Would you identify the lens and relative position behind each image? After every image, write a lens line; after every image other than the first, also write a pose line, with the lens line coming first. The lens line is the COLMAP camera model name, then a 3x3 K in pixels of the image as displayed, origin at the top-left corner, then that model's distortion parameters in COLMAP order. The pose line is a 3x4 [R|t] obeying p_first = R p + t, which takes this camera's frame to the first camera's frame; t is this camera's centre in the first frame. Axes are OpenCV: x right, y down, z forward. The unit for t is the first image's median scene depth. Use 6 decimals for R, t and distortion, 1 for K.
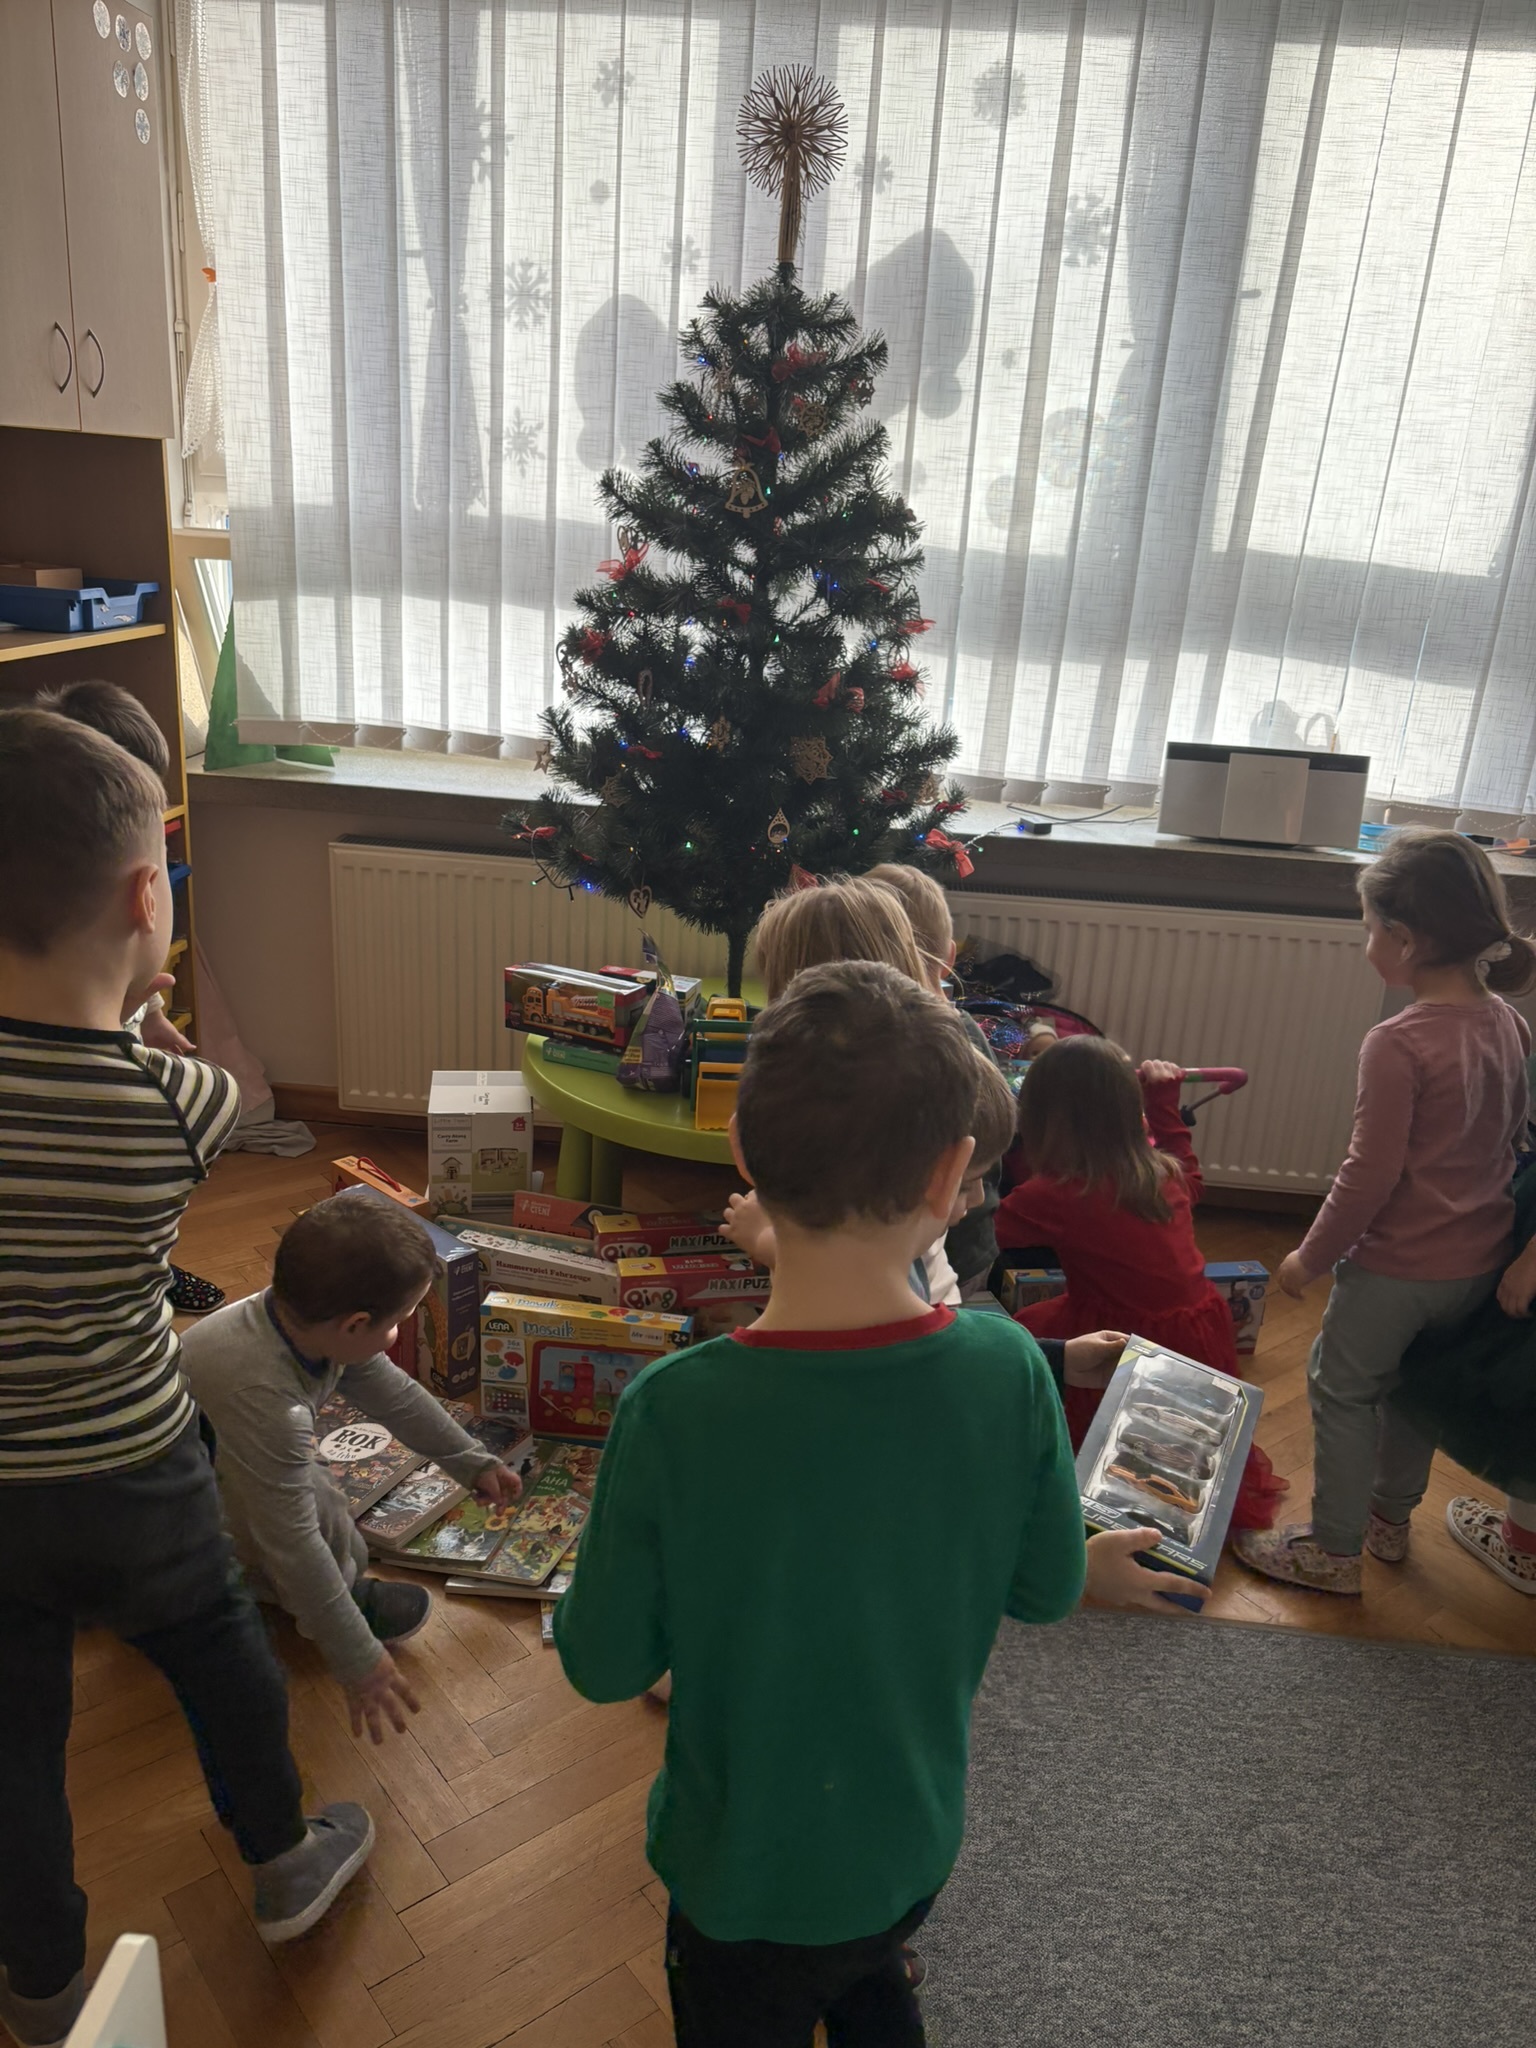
lens RADIAL K [[1496.4, 0, 728.4], [0, 1496.4, 1046.4], [0, 0, 1]] dist [0.042027, -0.046784]
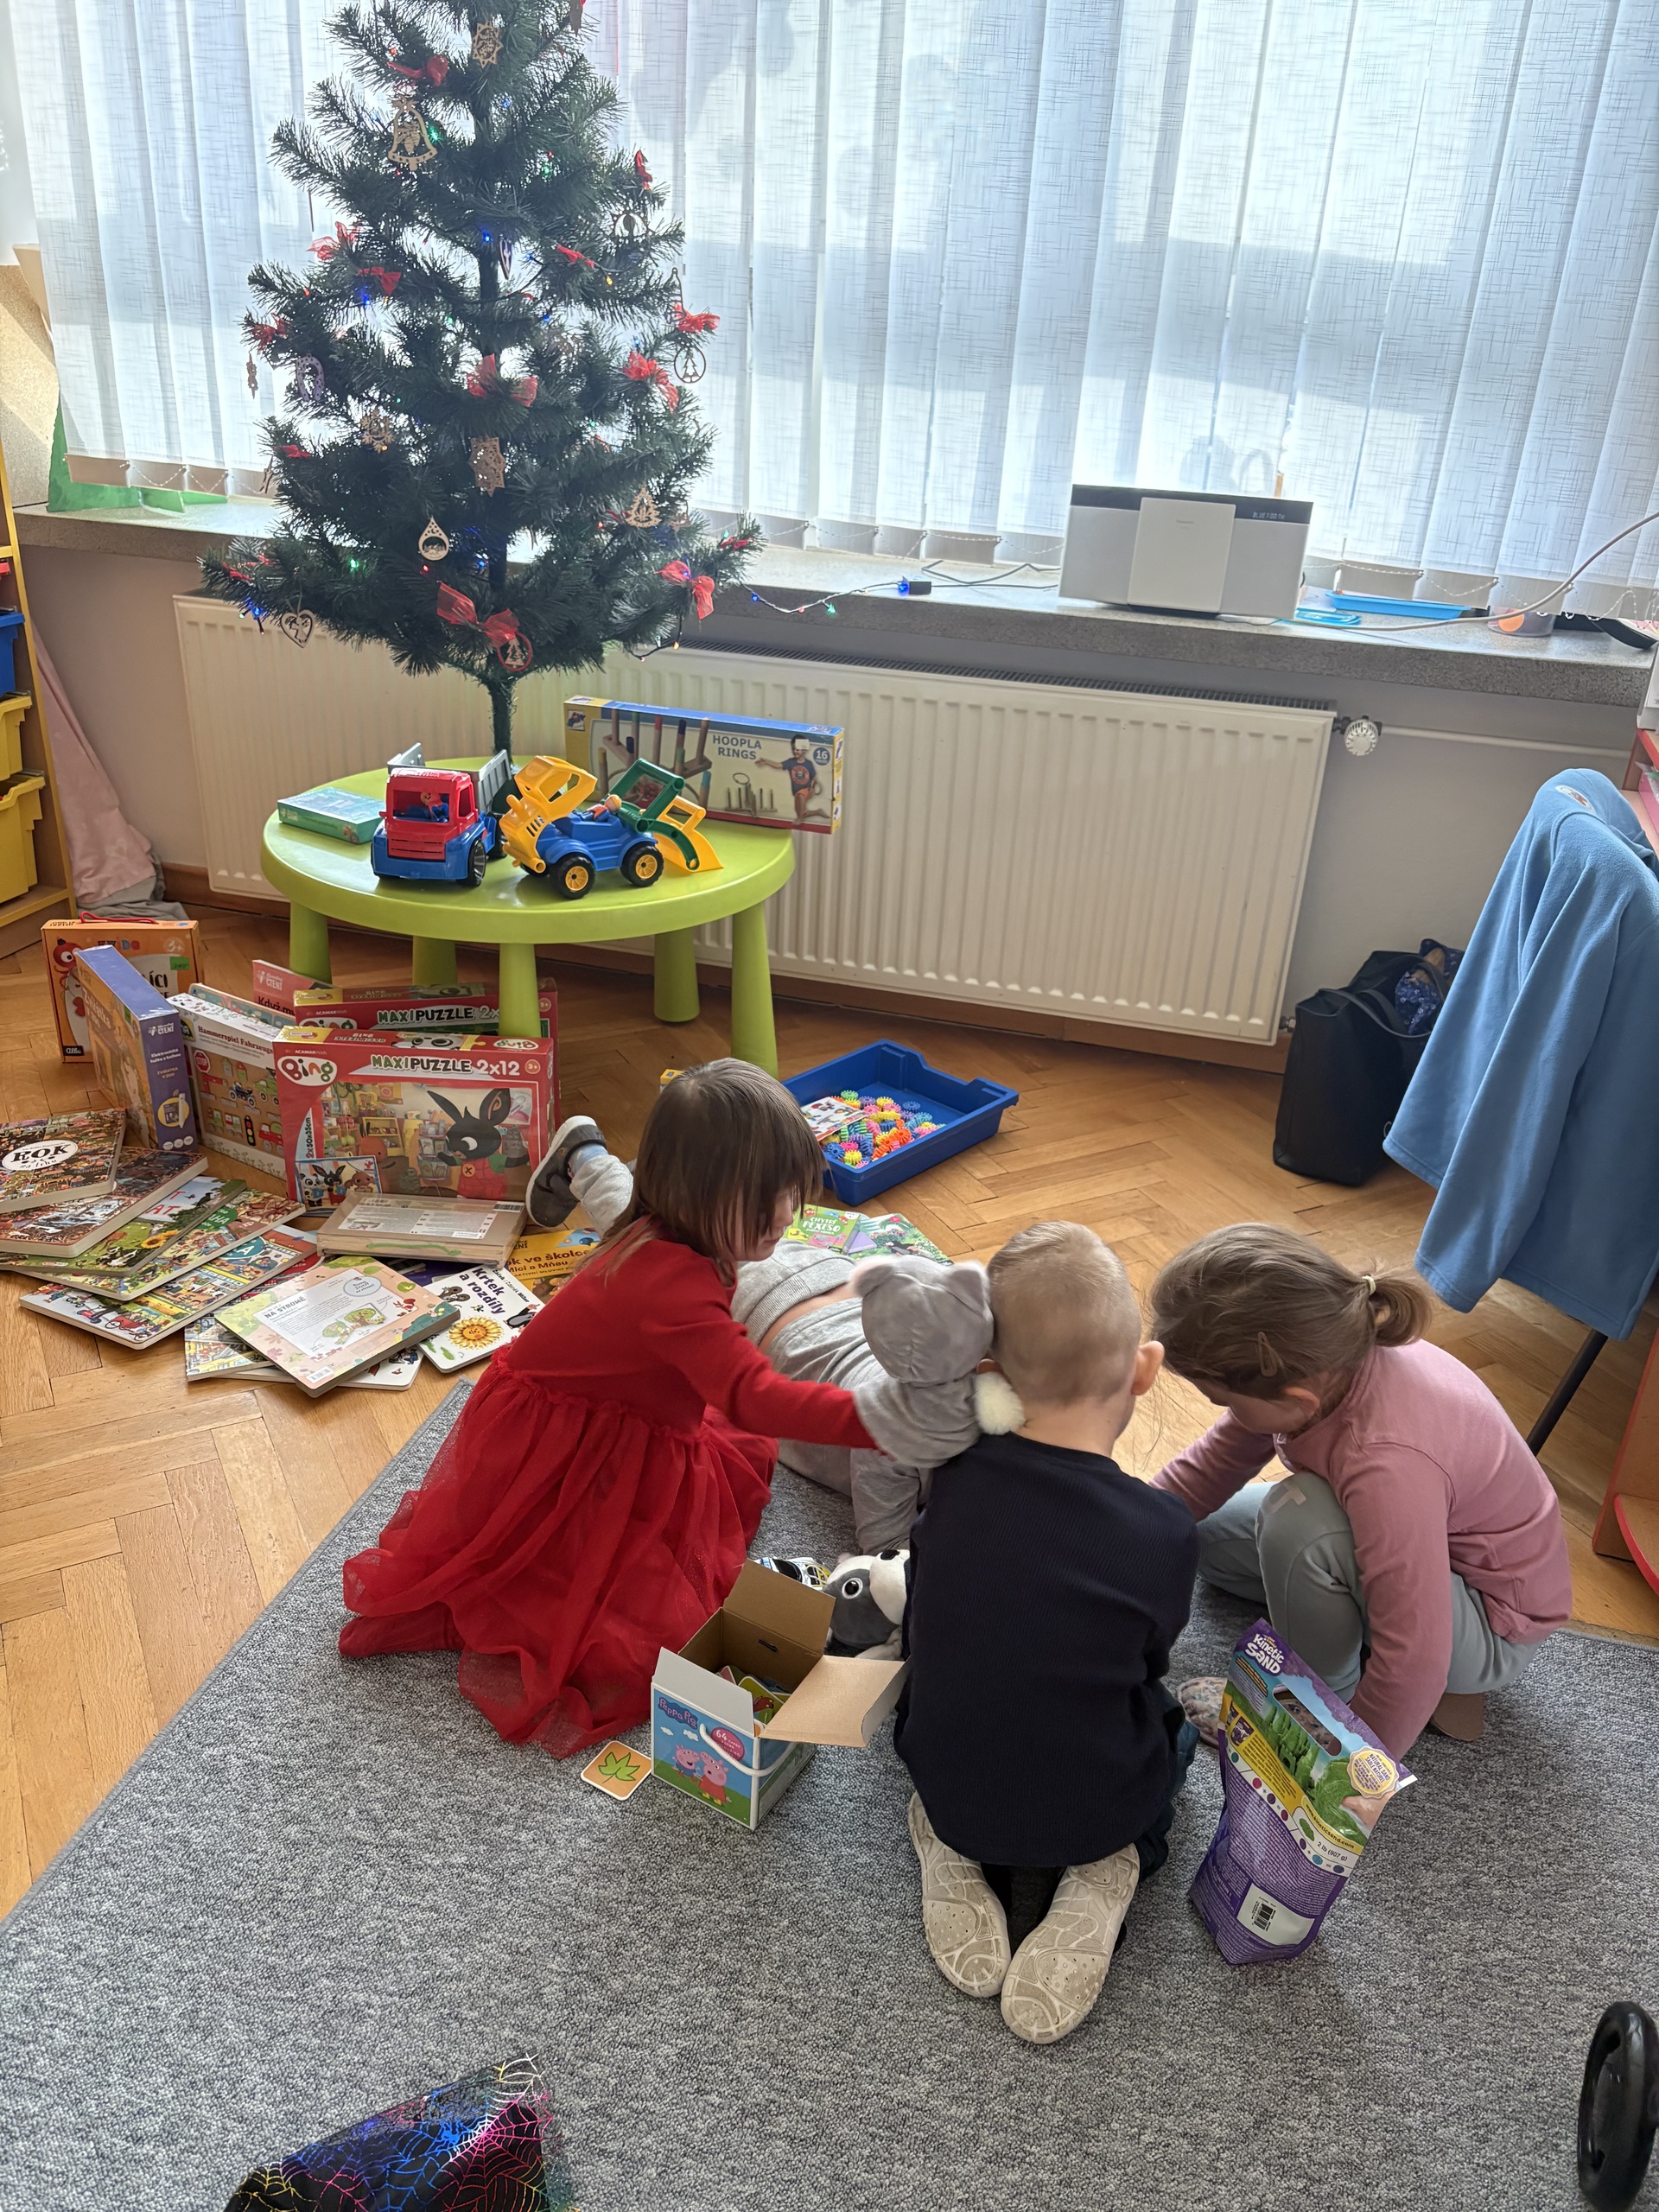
lens RADIAL K [[1616.3, 0, 804.7], [0, 1616.3, 1116.6], [0, 0, 1]] dist [0.042027, -0.046784]
pose [[0.982514, 0.072223, -0.171613, 0.352145], [-0.052766, 0.991922, 0.115352, 0.053781], [0.178558, -0.104280, 0.978388, 0.057609]]
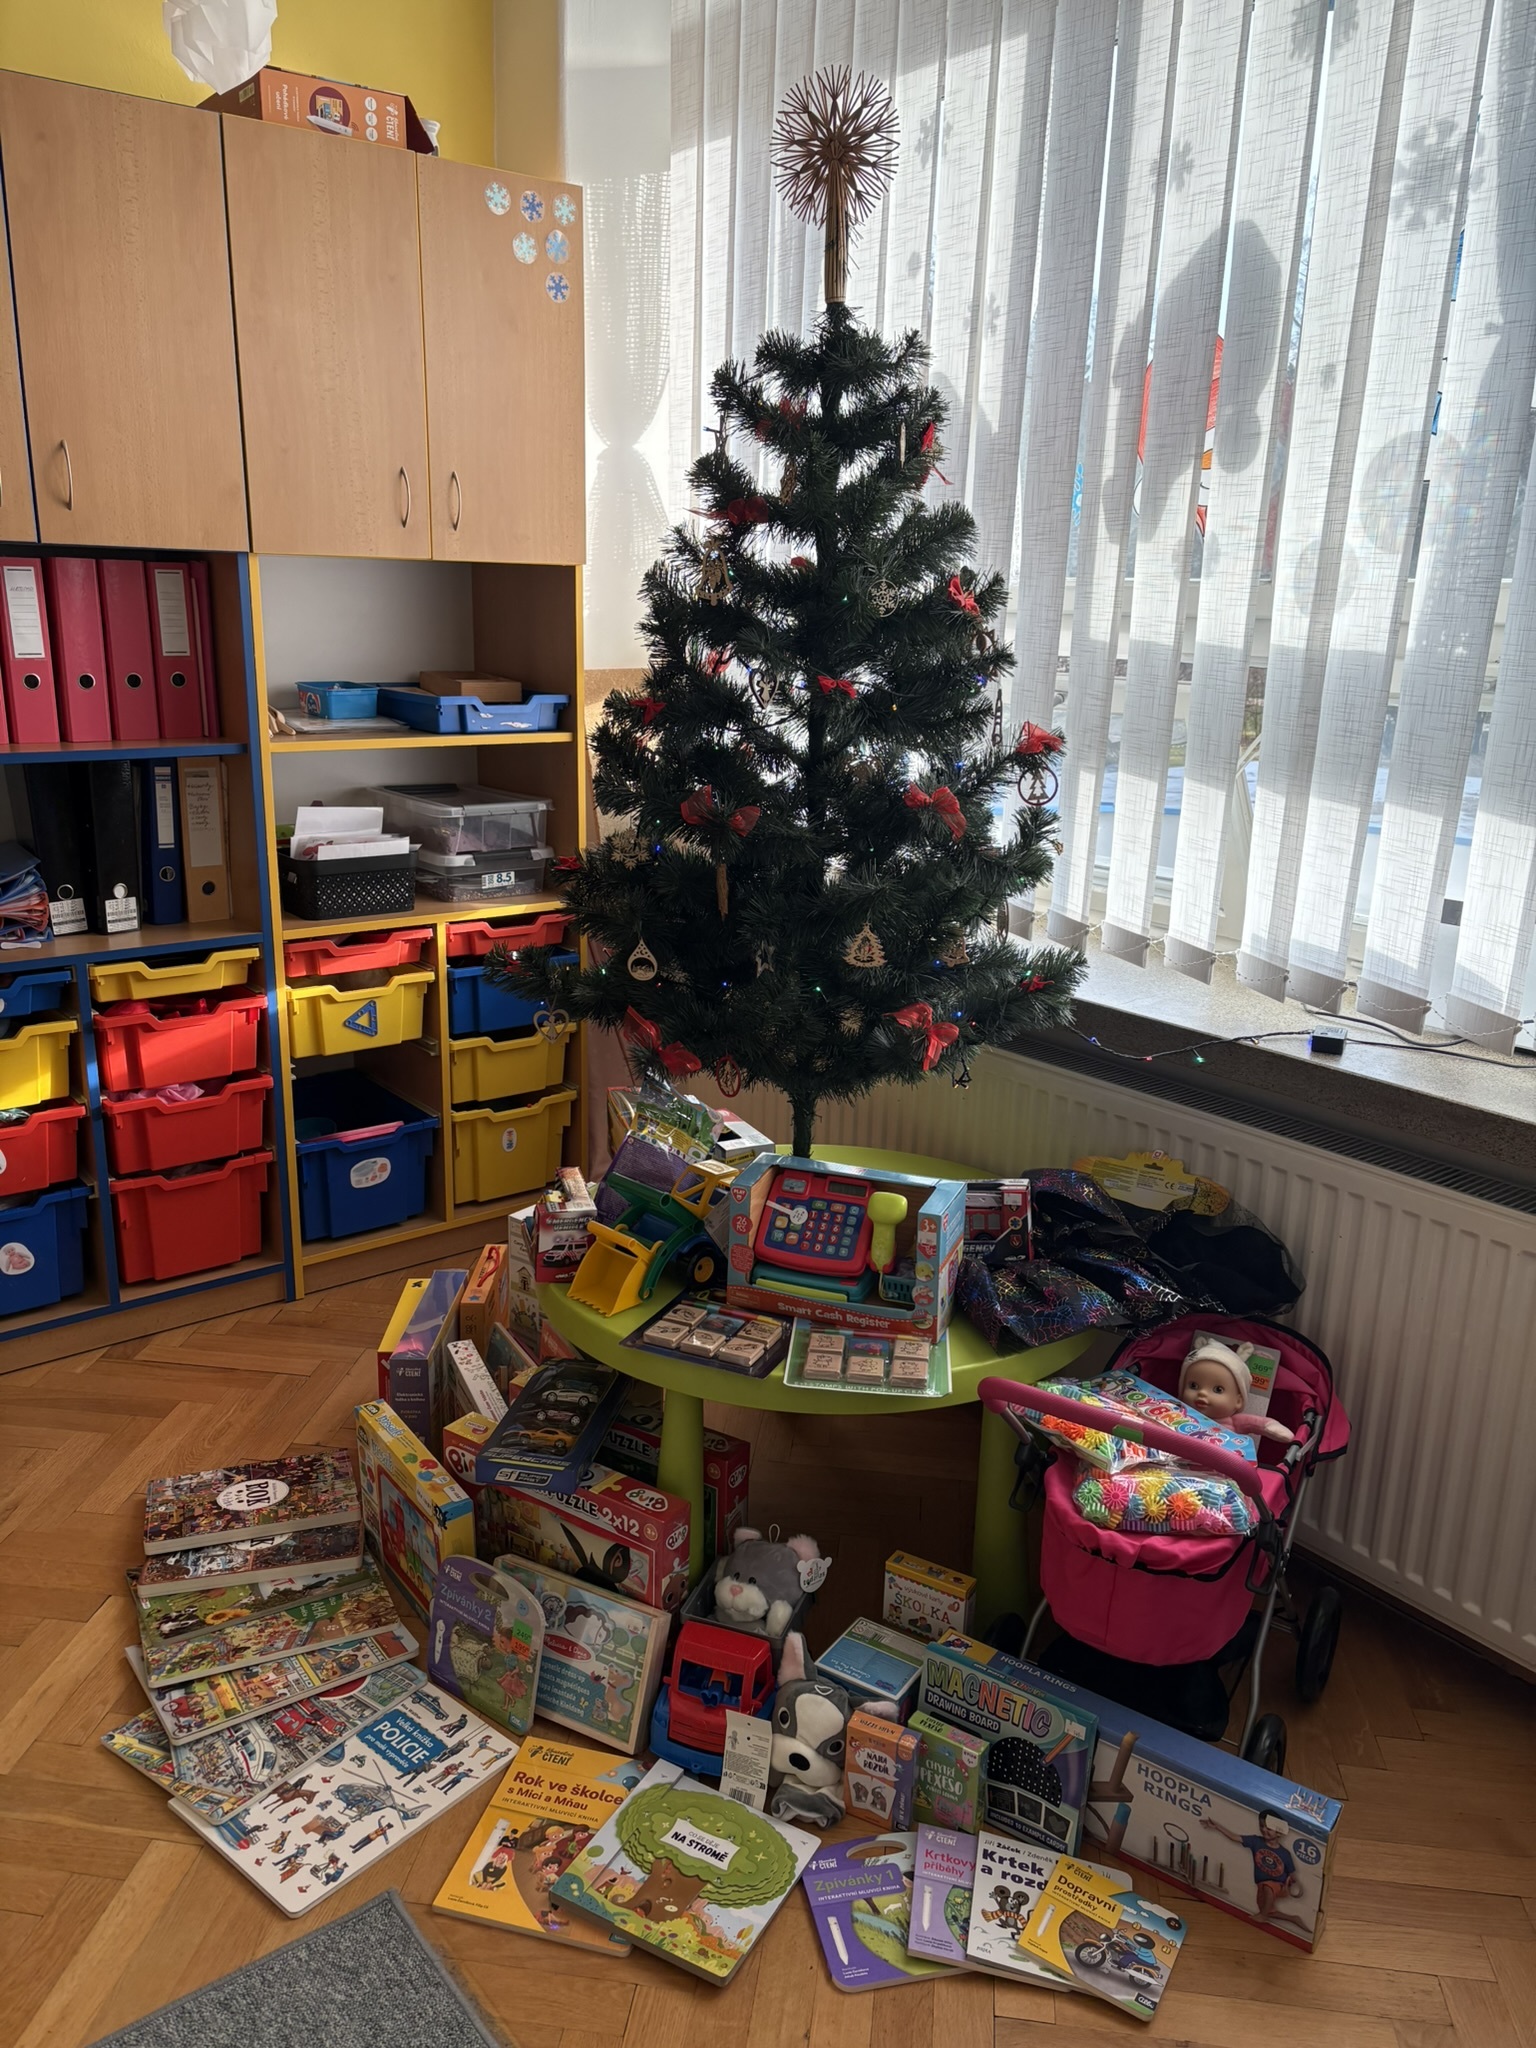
lens RADIAL K [[1496.4, 0, 810.0], [0, 1496.4, 1059.0], [0, 0, 1]] dist [0.042027, -0.046784]
pose [[0.703666, 0.168255, -0.690322, 0.555080], [-0.228047, 0.973638, 0.004854, -0.097923], [0.672940, 0.154011, 0.723486, 0.380282]]
